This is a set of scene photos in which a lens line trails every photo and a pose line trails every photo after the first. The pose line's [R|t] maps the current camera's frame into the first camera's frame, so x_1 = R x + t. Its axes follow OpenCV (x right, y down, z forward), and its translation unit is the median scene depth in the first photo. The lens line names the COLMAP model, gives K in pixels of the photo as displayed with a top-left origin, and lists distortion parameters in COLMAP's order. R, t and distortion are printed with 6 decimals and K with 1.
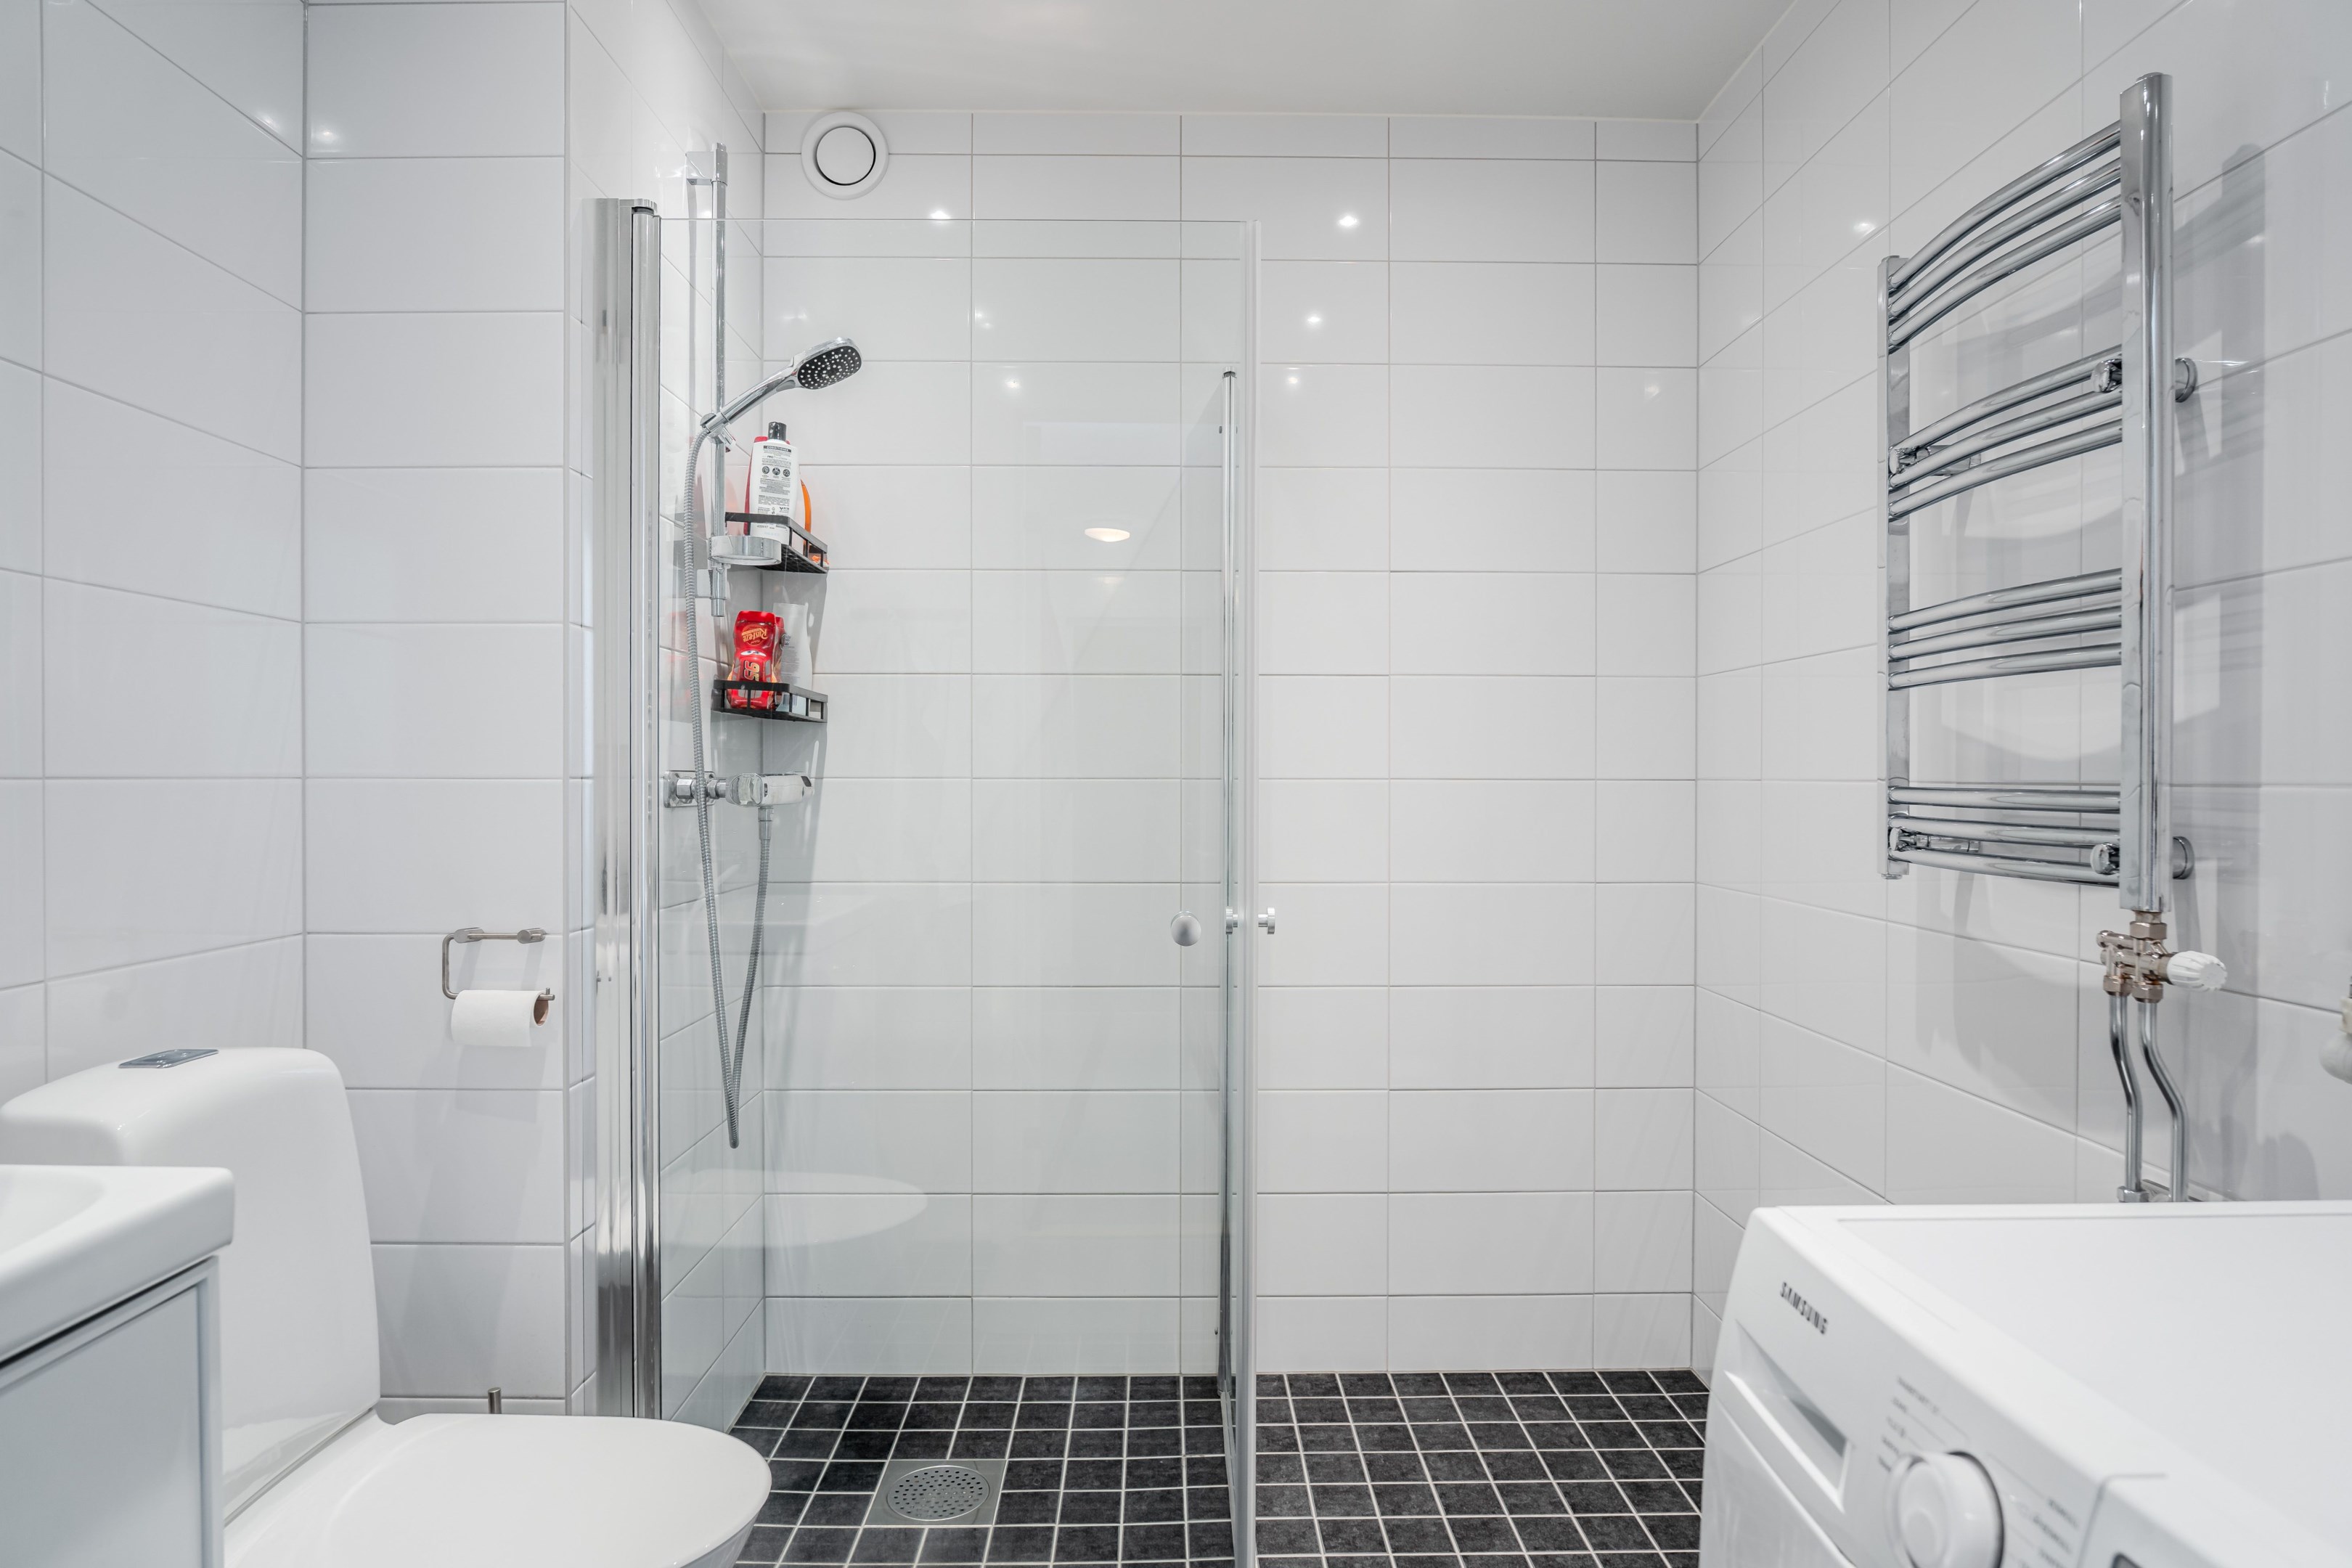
lens RADIAL K [[1332.3, 0, 1176.0], [0, 1332.3, 784.0], [0, 0, 1]] dist [-0.020422, 0.002342]
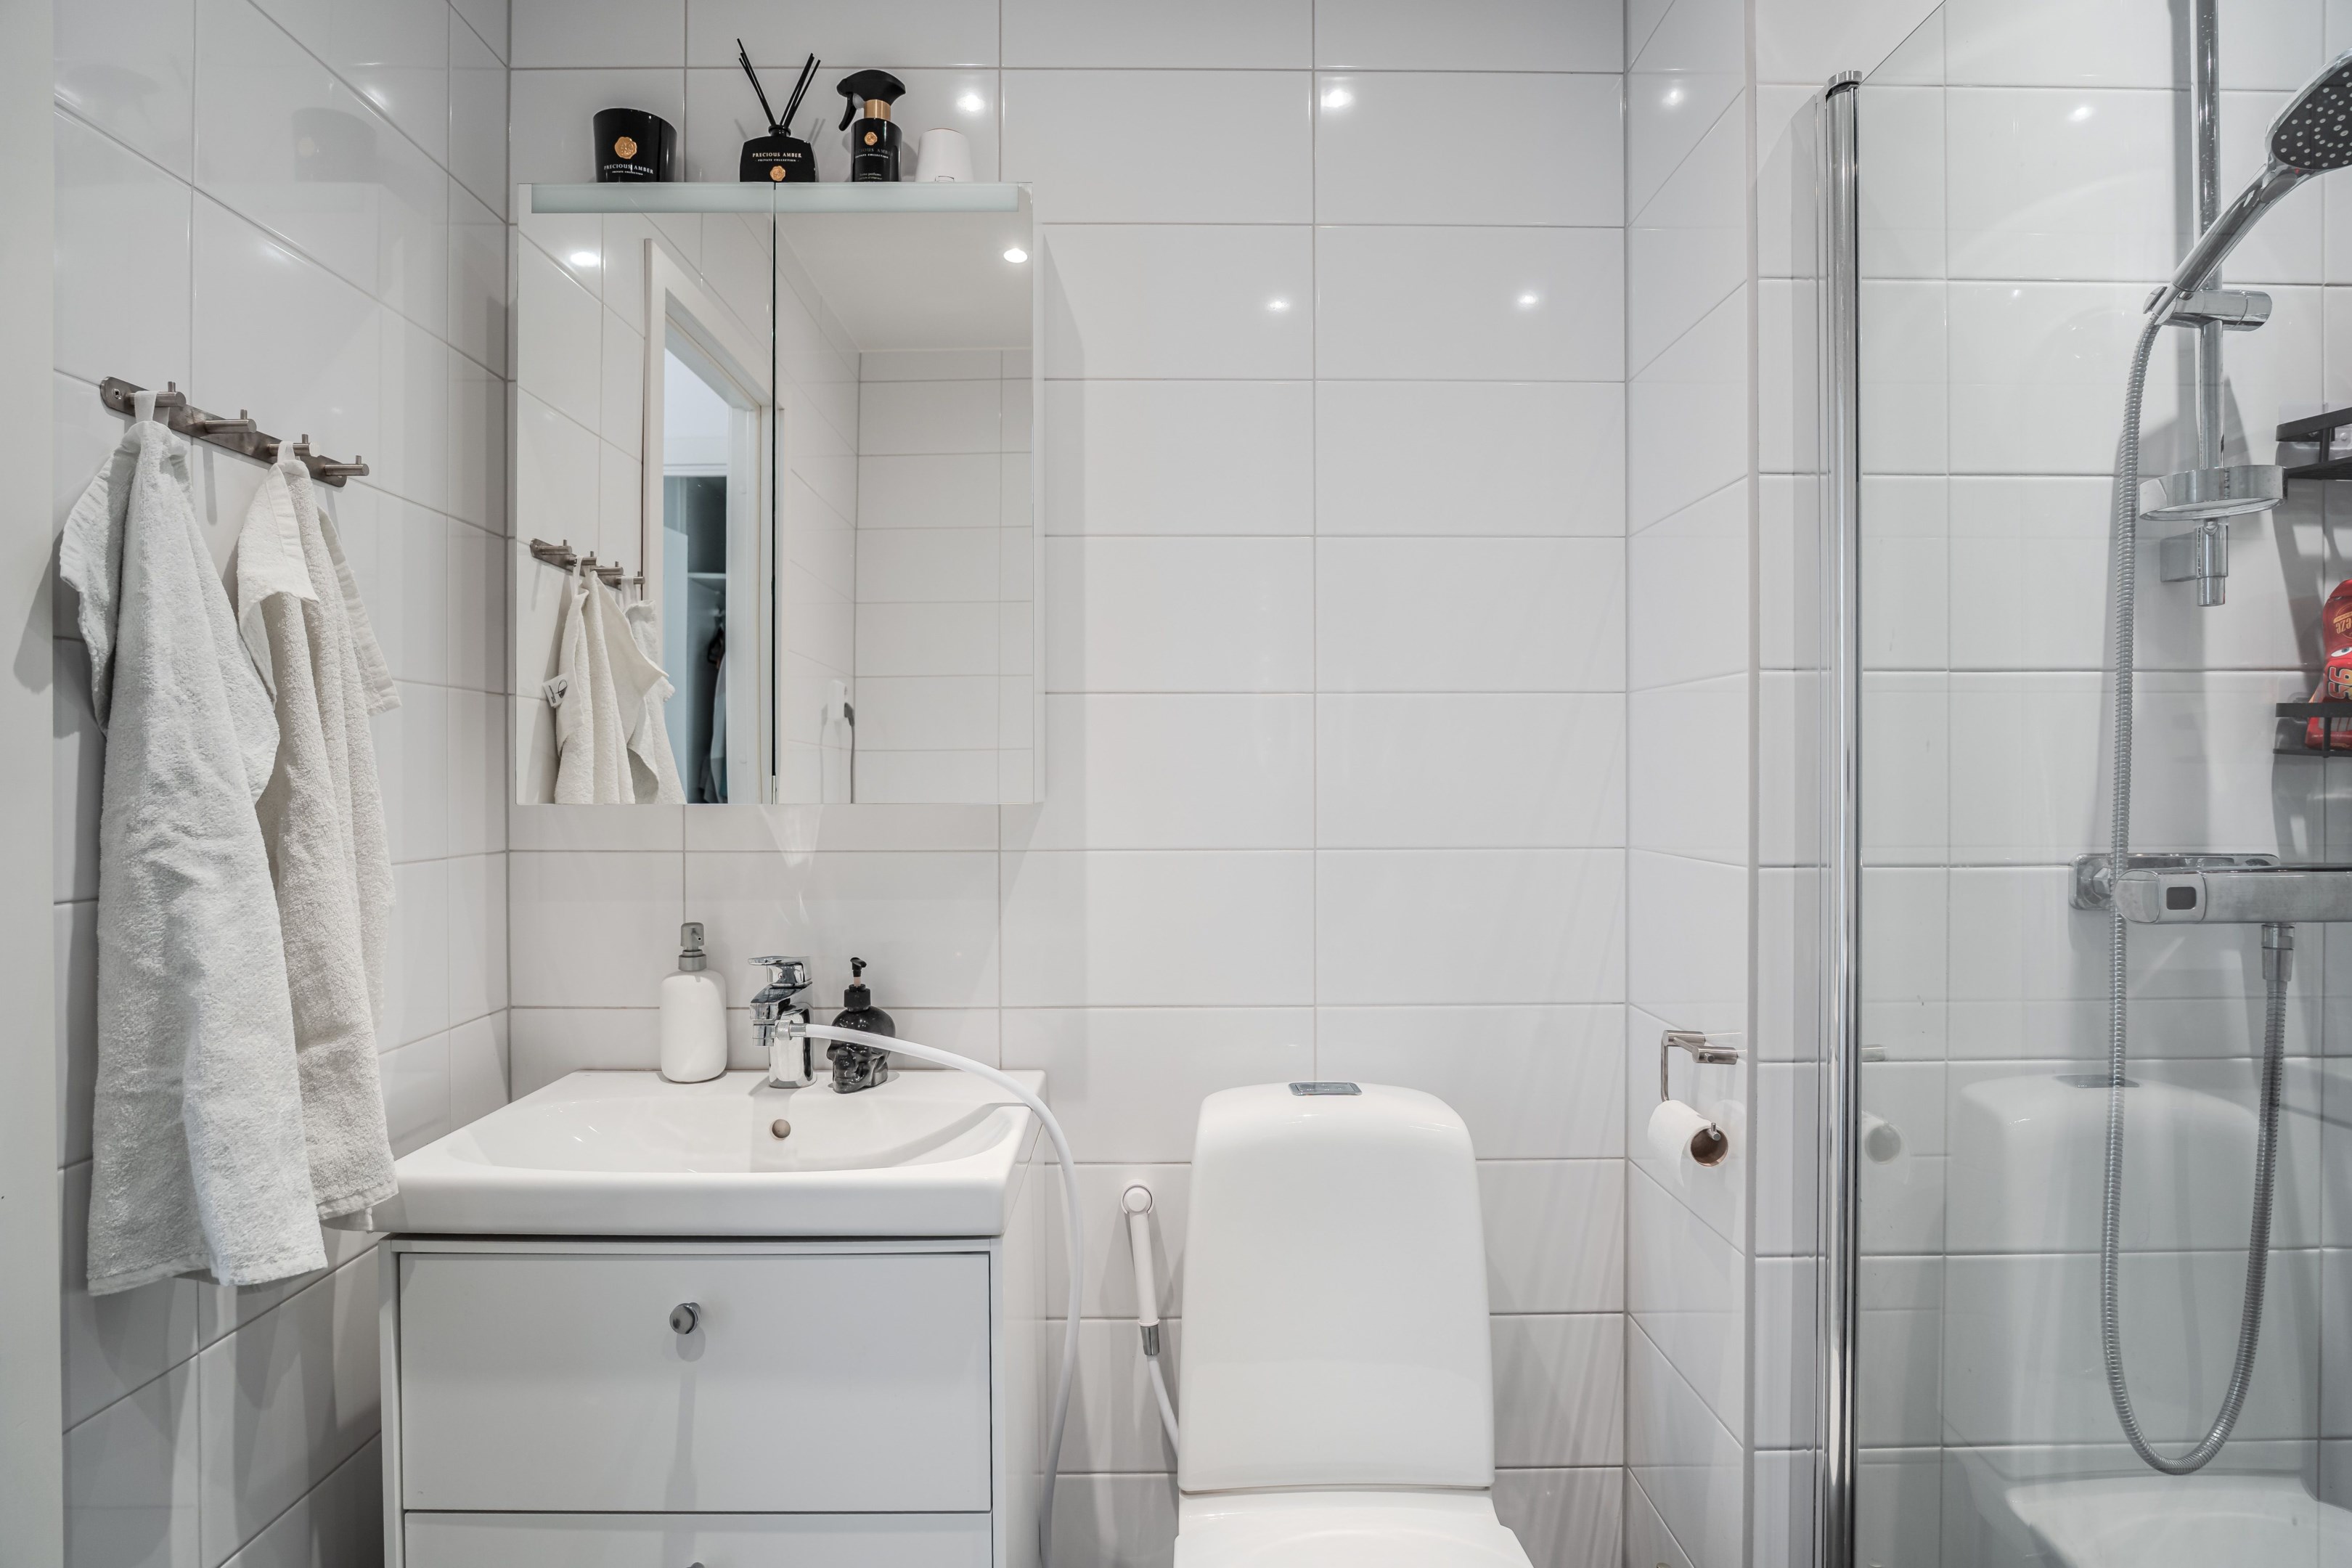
lens RADIAL K [[1332.3, 0, 1176.0], [0, 1332.3, 784.0], [0, 0, 1]] dist [-0.020422, 0.002342]
pose [[0.022815, 0.004581, -0.999729, 0.338757], [-0.003428, 0.999984, 0.004504, -0.056833], [0.999734, 0.003324, 0.022830, 0.643862]]
